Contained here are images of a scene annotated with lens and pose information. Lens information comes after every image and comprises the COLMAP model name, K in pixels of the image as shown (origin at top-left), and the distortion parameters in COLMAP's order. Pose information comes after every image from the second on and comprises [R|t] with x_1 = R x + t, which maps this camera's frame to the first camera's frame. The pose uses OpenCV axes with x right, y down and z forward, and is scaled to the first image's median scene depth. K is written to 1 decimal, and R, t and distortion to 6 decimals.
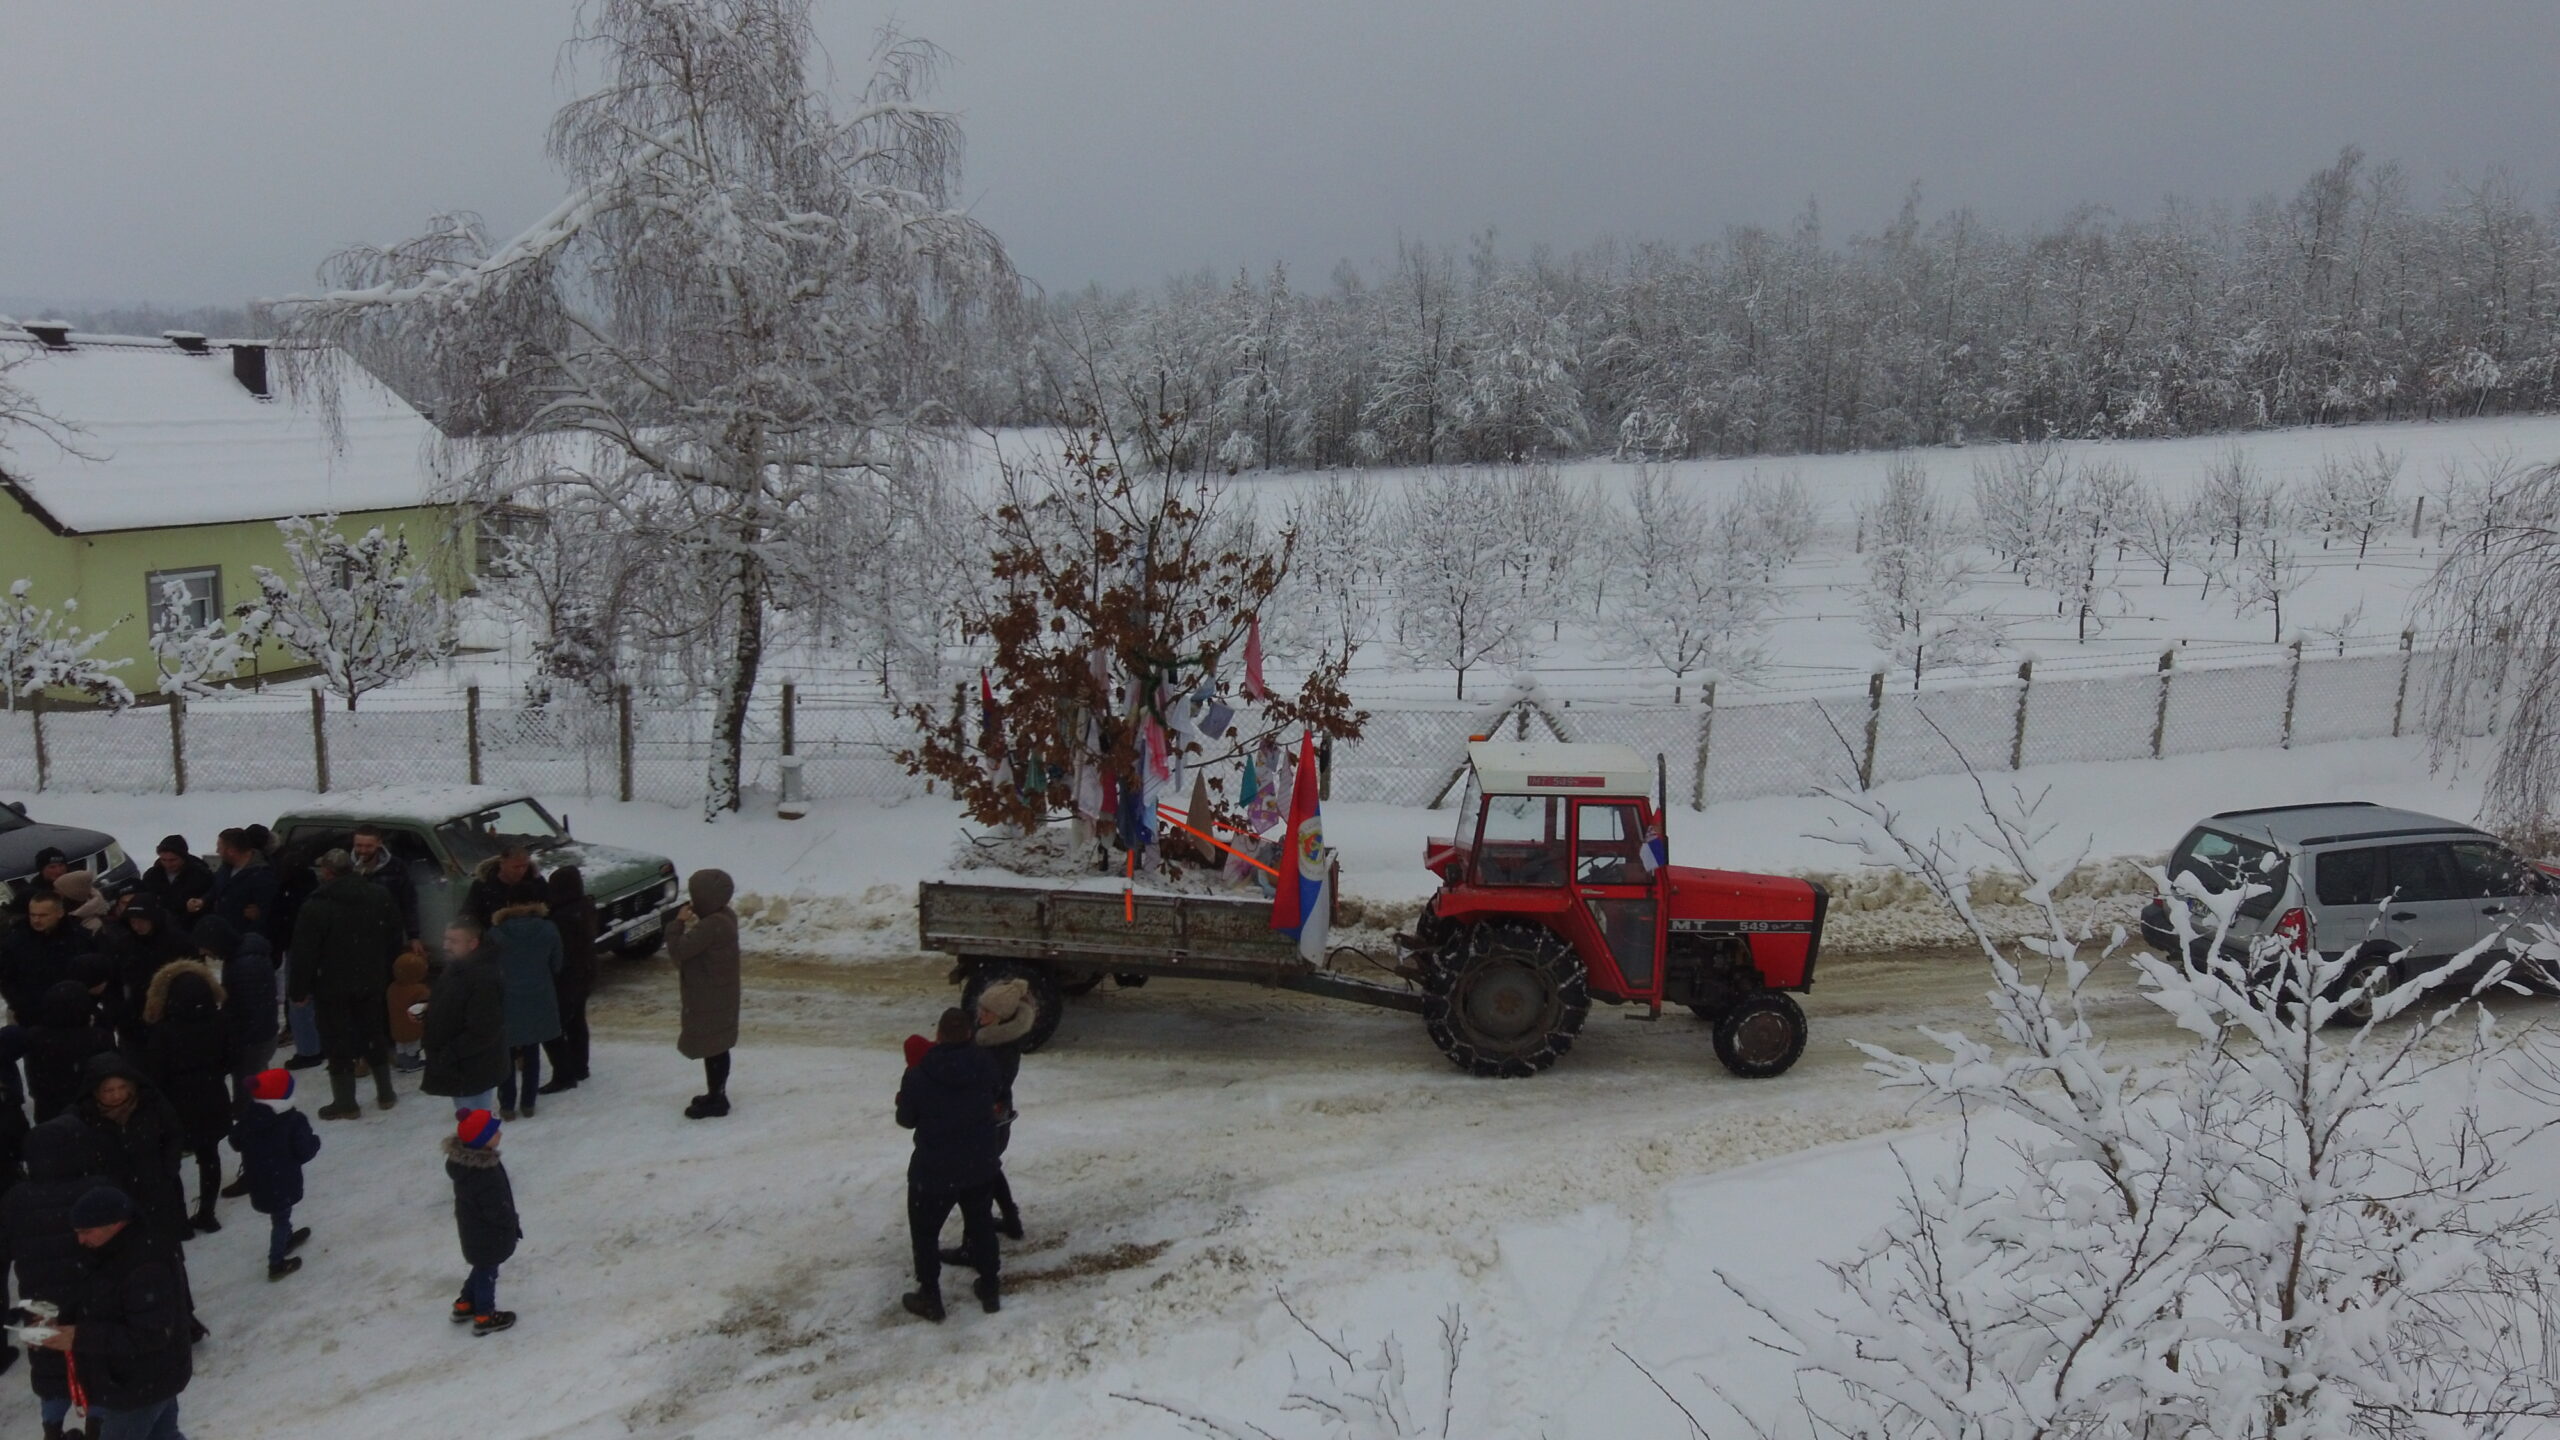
lens RADIAL K [[1735.2, 0, 1317.0], [0, 1735.2, 727.3], [0, 0, 1]] dist [-0.000073, -0.000177]
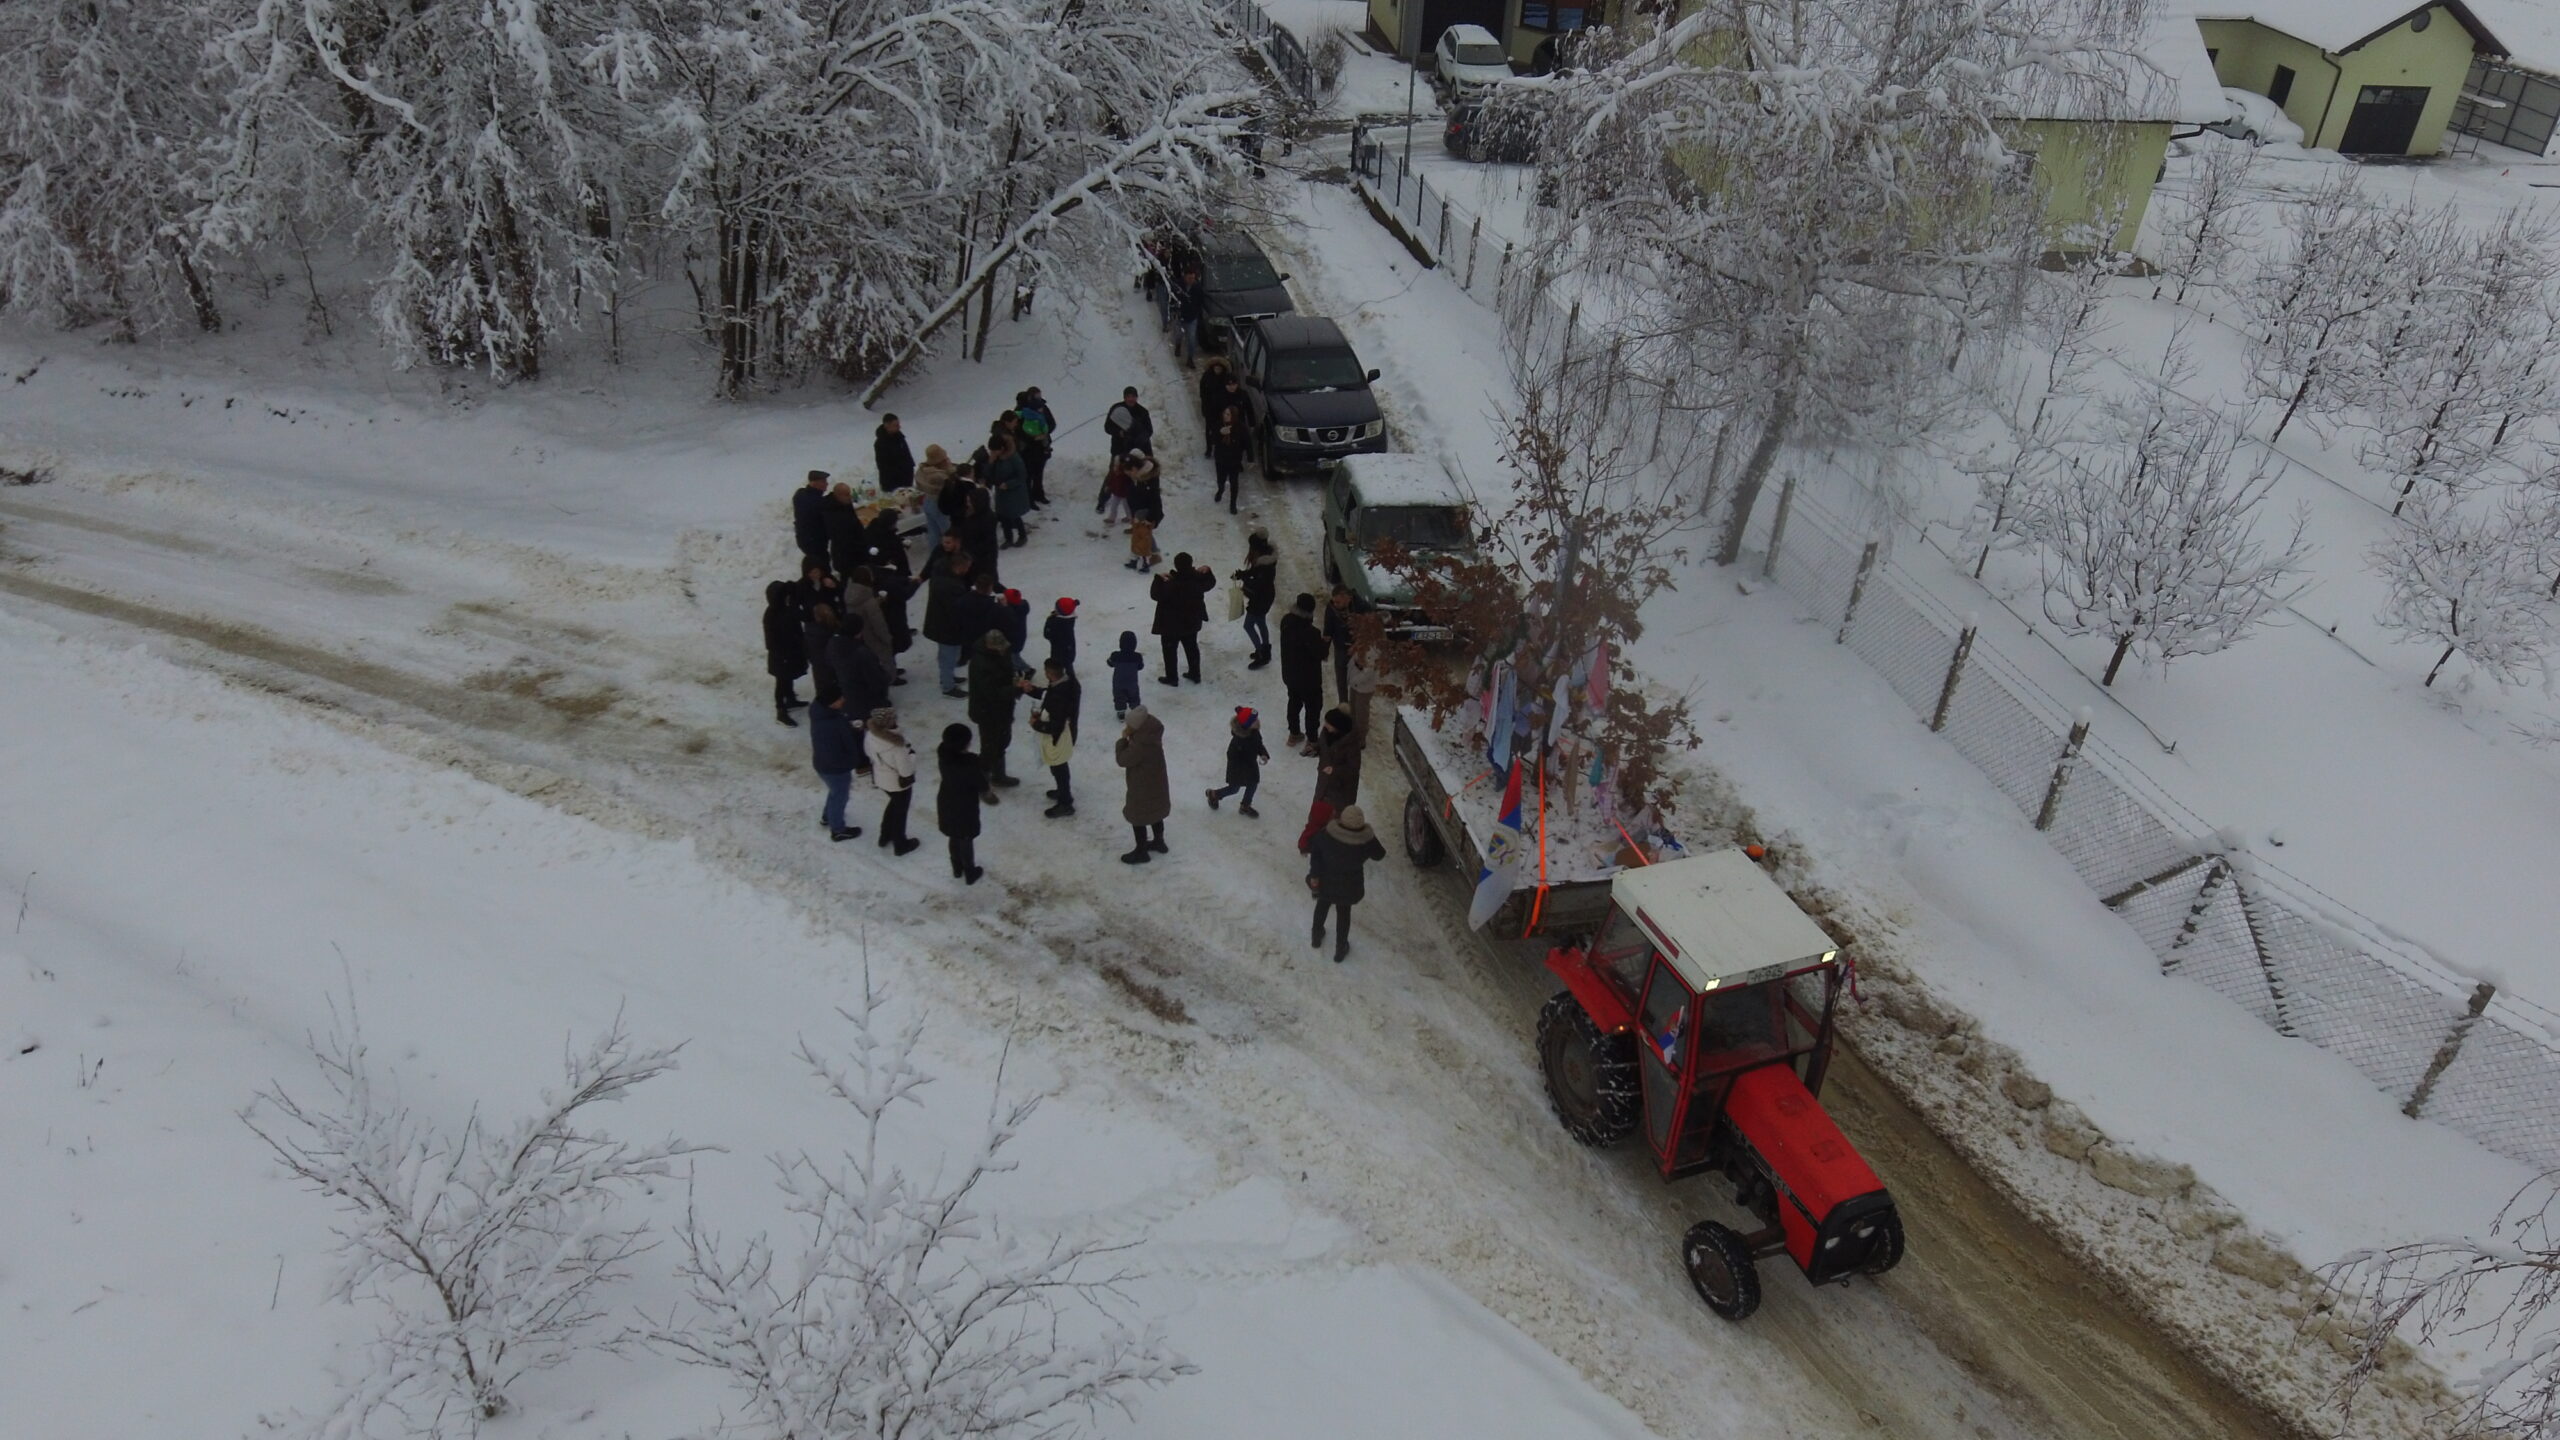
lens RADIAL K [[1735.2, 0, 1306.7], [0, 1735.2, 725.8], [0, 0, 1]] dist [-0.000073, -0.000177]
pose [[0.383911, 0.486612, -0.784743, 0.604894], [-0.217822, 0.873609, 0.435155, -0.352604], [0.897310, 0.003874, 0.441383, 0.295985]]
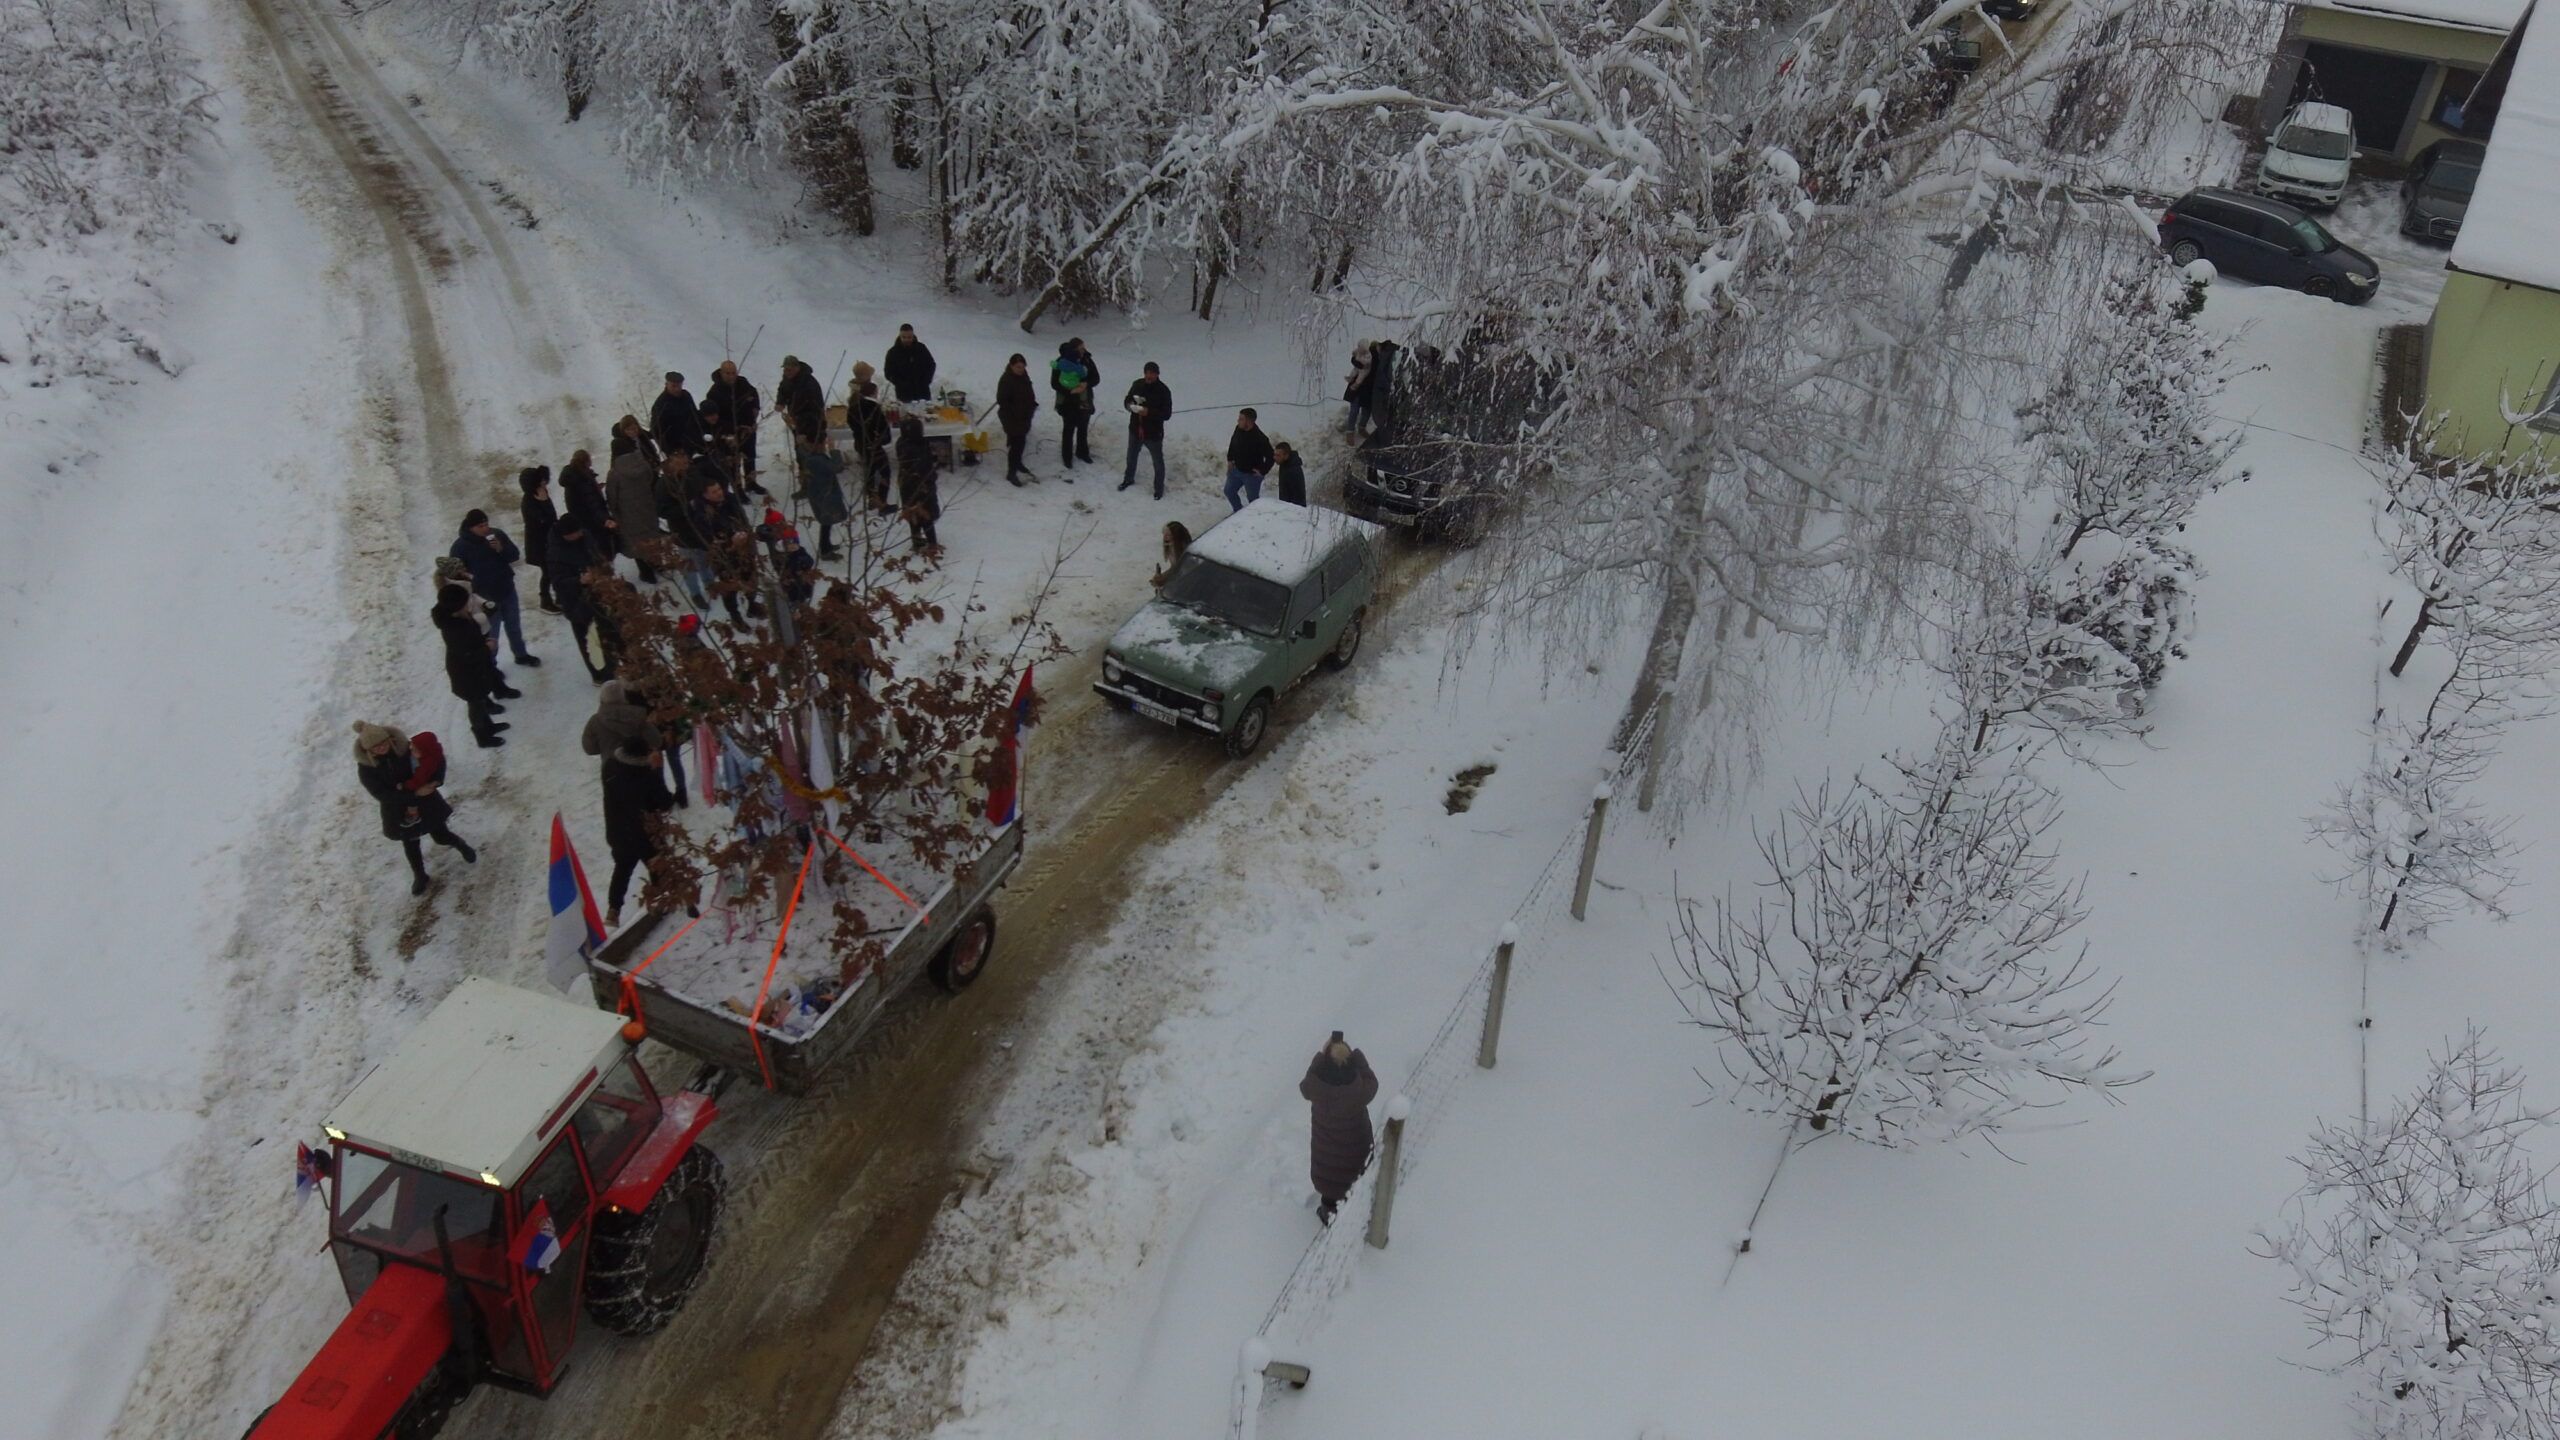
lens RADIAL K [[1735.2, 0, 1304.3], [0, 1735.2, 725.1], [0, 0, 1]] dist [-0.000073, -0.000177]
pose [[-0.252236, 0.515998, -0.818611, 0.477383], [-0.258347, 0.779348, 0.570853, -0.505982], [0.932542, 0.355475, -0.063273, 1.070922]]
